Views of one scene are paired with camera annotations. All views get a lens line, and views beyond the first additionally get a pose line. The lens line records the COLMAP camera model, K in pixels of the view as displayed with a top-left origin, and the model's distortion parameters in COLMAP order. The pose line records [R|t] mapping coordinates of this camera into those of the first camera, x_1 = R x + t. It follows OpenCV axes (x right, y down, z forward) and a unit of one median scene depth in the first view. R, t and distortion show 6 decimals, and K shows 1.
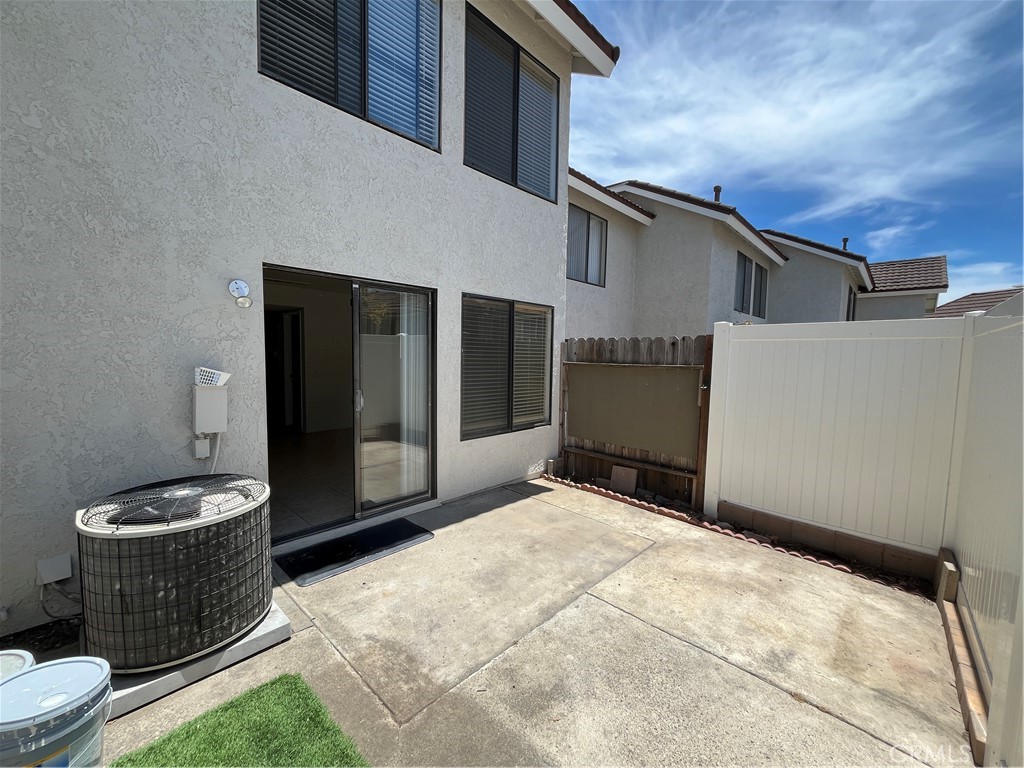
lens RADIAL K [[414.0, 0, 512.0], [0, 414.0, 384.0], [0, 0, 1]] dist [-0.001659, -0.000043]
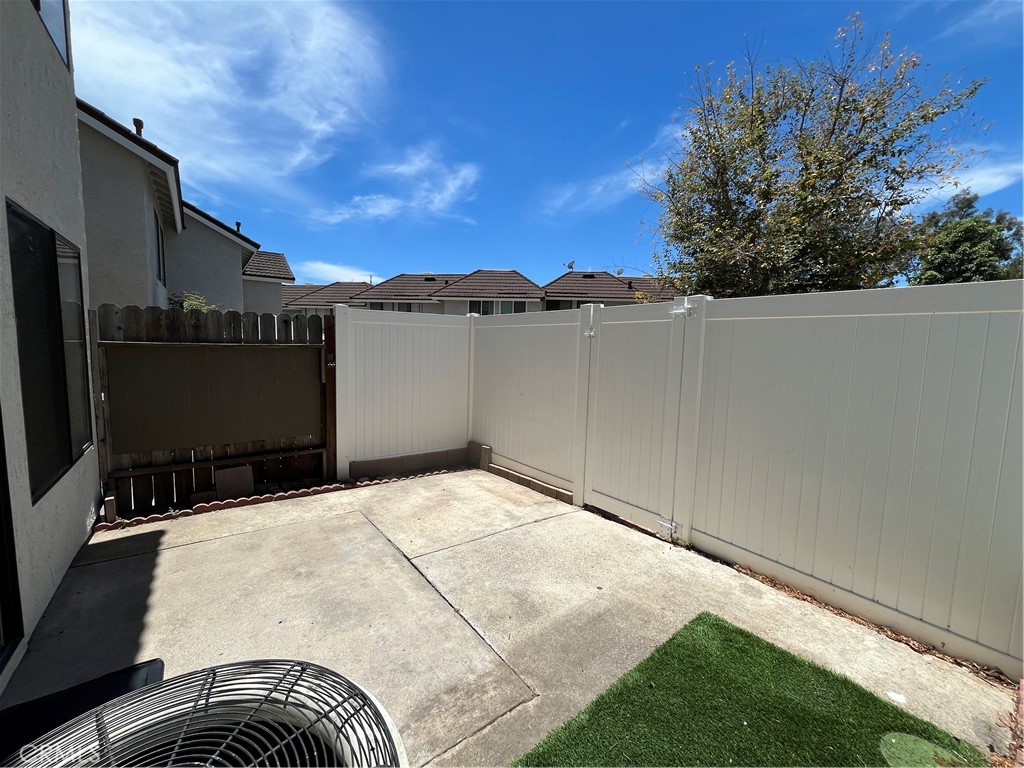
lens RADIAL K [[413.1, 0, 511.8], [0, 413.1, 378.5], [0, 0, 1]] dist [-0.000256, 0.000200]
pose [[0.168889, -0.100171, 0.980532, -0.526287], [0.050356, 0.994400, 0.092914, -0.032249], [-0.984348, 0.033684, 0.172987, 0.365844]]
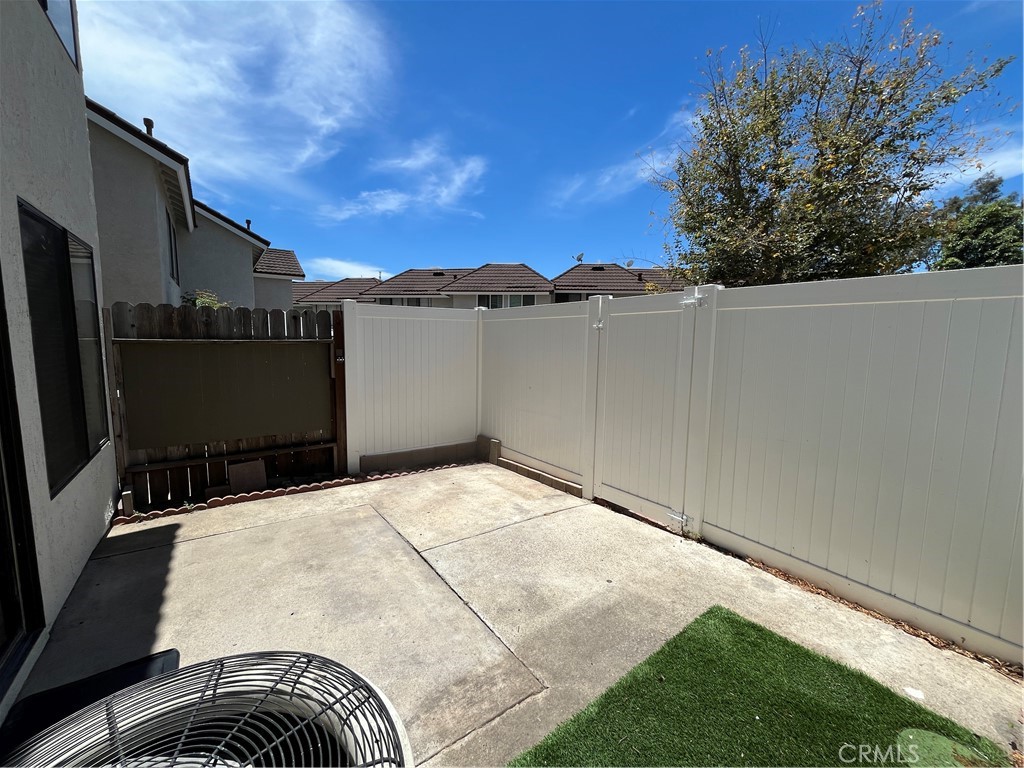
lens RADIAL K [[413.1, 0, 511.8], [0, 413.1, 378.5], [0, 0, 1]] dist [-0.000256, 0.000200]
pose [[0.191315, -0.115477, 0.974712, -0.521297], [0.062109, 0.992489, 0.105392, -0.029453], [-0.979562, 0.040375, 0.197050, 0.362489]]
